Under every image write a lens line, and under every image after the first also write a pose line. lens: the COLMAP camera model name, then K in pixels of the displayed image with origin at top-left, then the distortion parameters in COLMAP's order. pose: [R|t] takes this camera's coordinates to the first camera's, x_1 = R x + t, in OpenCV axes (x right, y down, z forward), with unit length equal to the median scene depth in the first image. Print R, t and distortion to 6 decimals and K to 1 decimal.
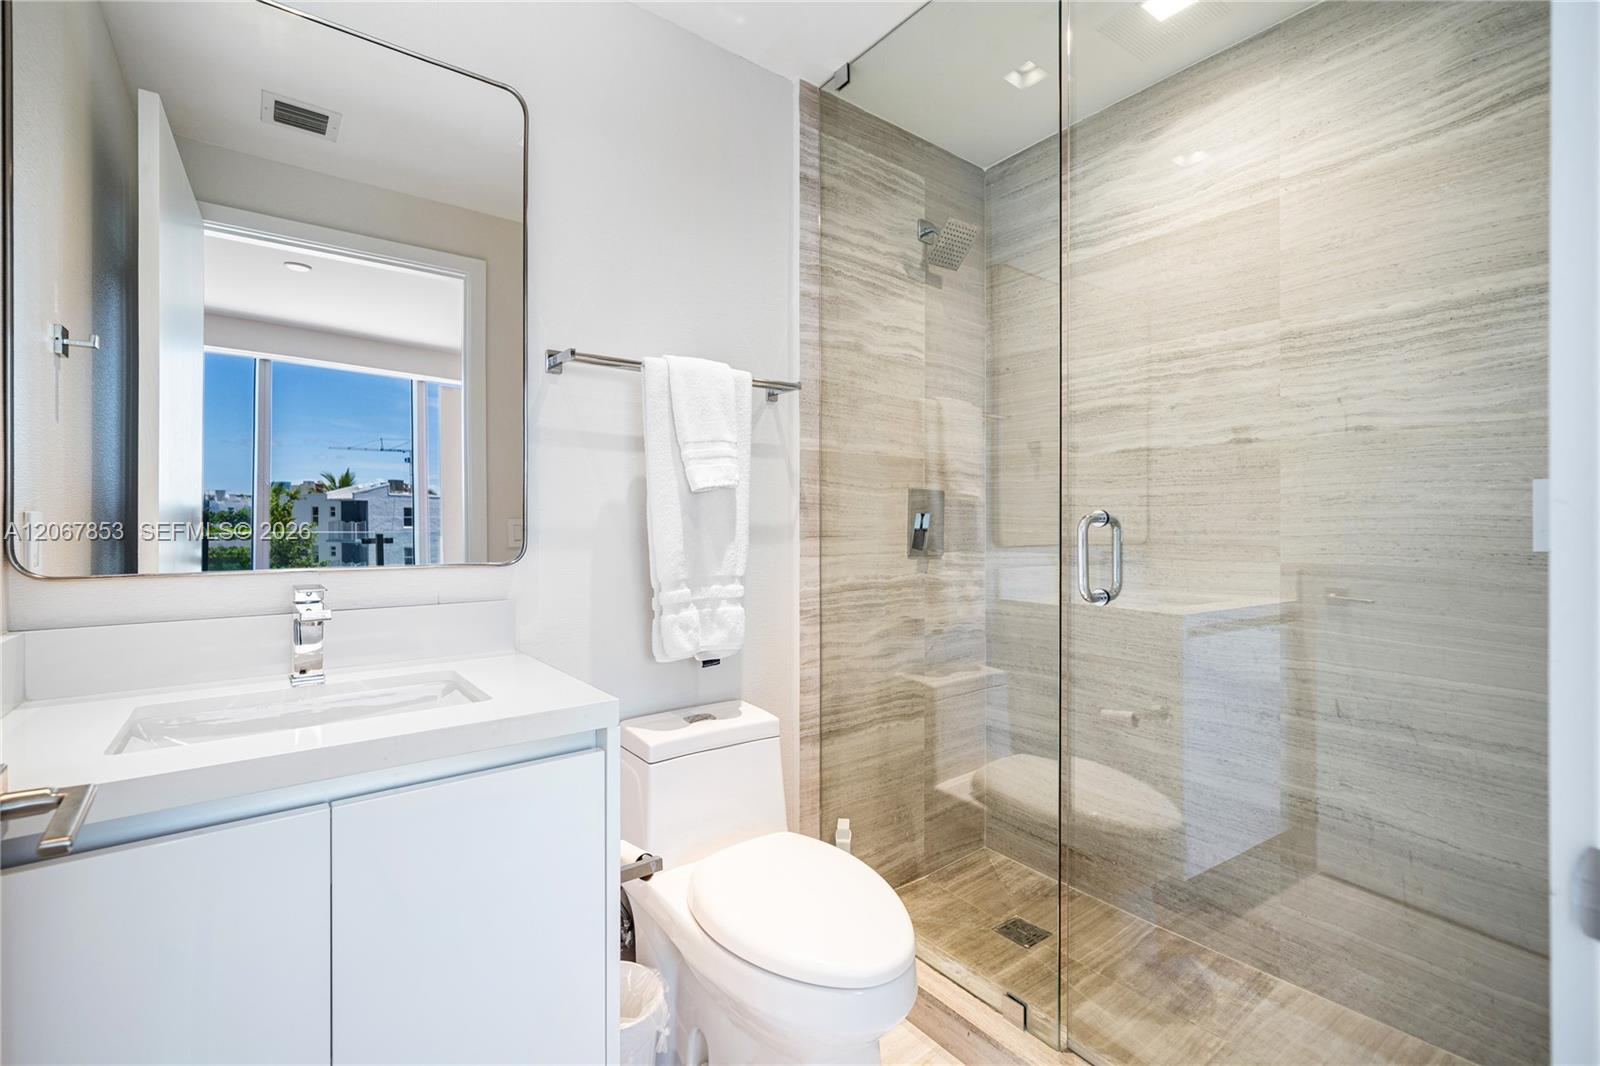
lens RADIAL K [[730.4, 0, 802.3], [0, 730.4, 509.4], [0, 0, 1]] dist [0.000749, 0.000062]
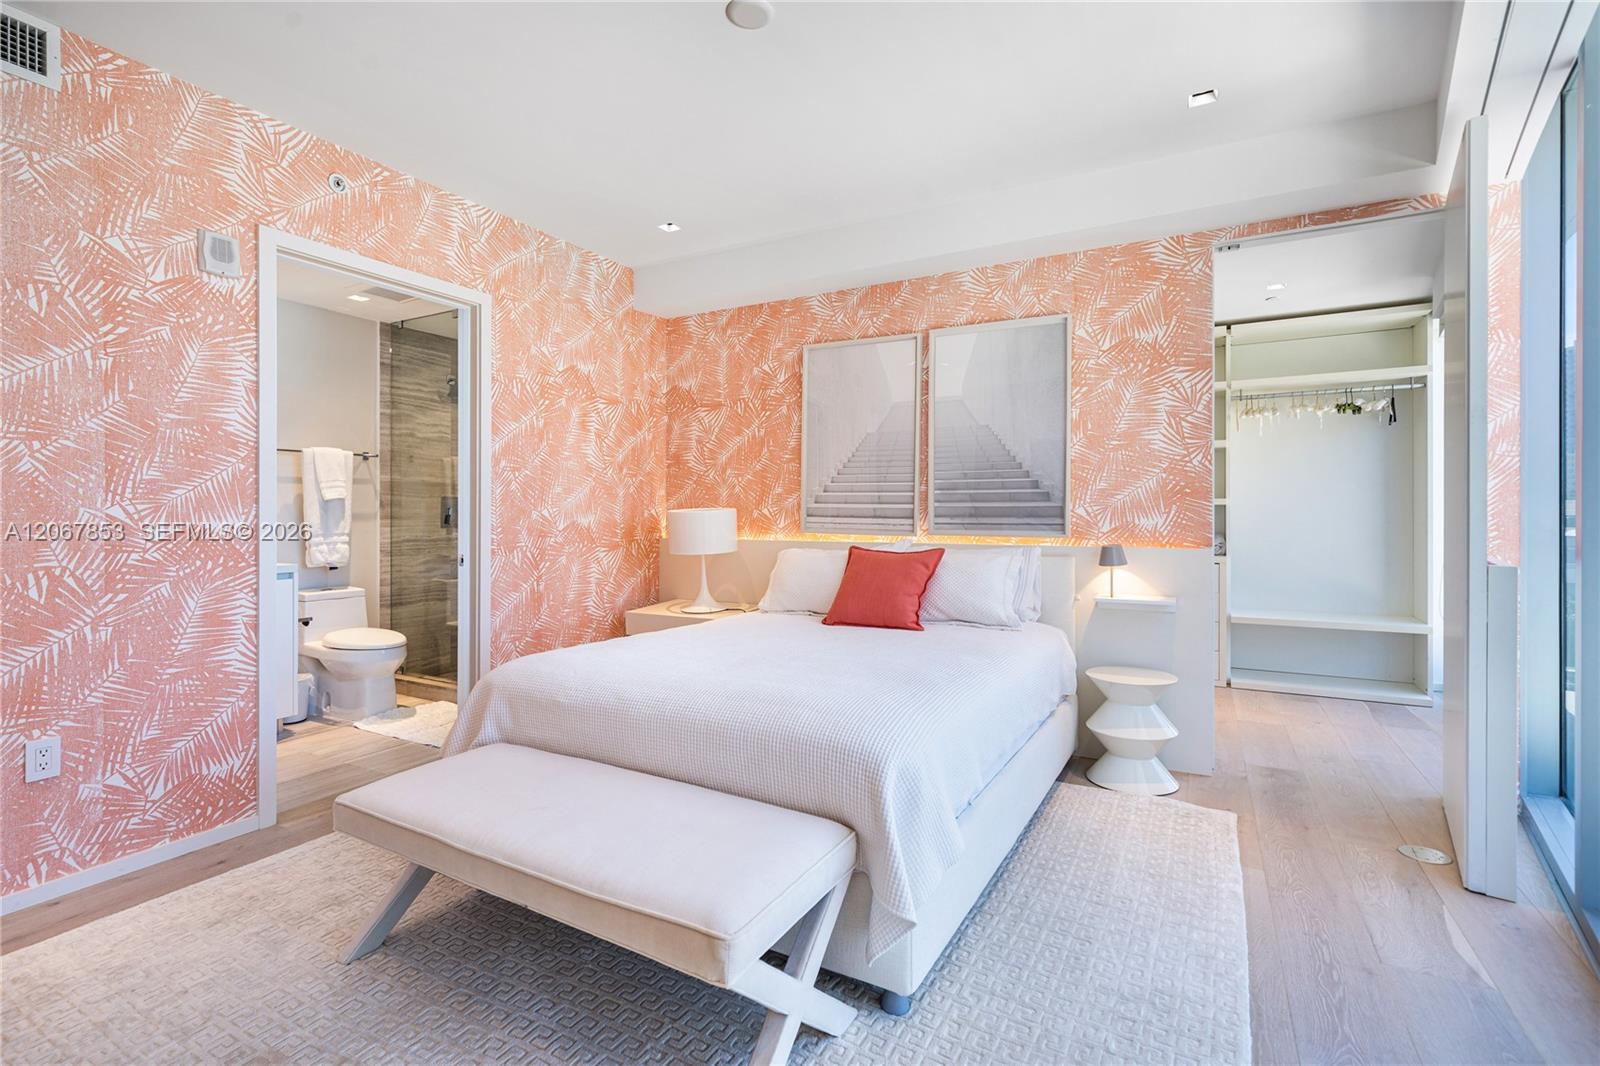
lens RADIAL K [[730.4, 0, 802.3], [0, 730.4, 509.4], [0, 0, 1]] dist [0.000749, 0.000062]
pose [[0.914158, 0.004162, 0.405337, 0.278108], [-0.011485, 0.999812, 0.015635, -0.041584], [-0.405196, -0.018948, 0.914034, -1.640016]]
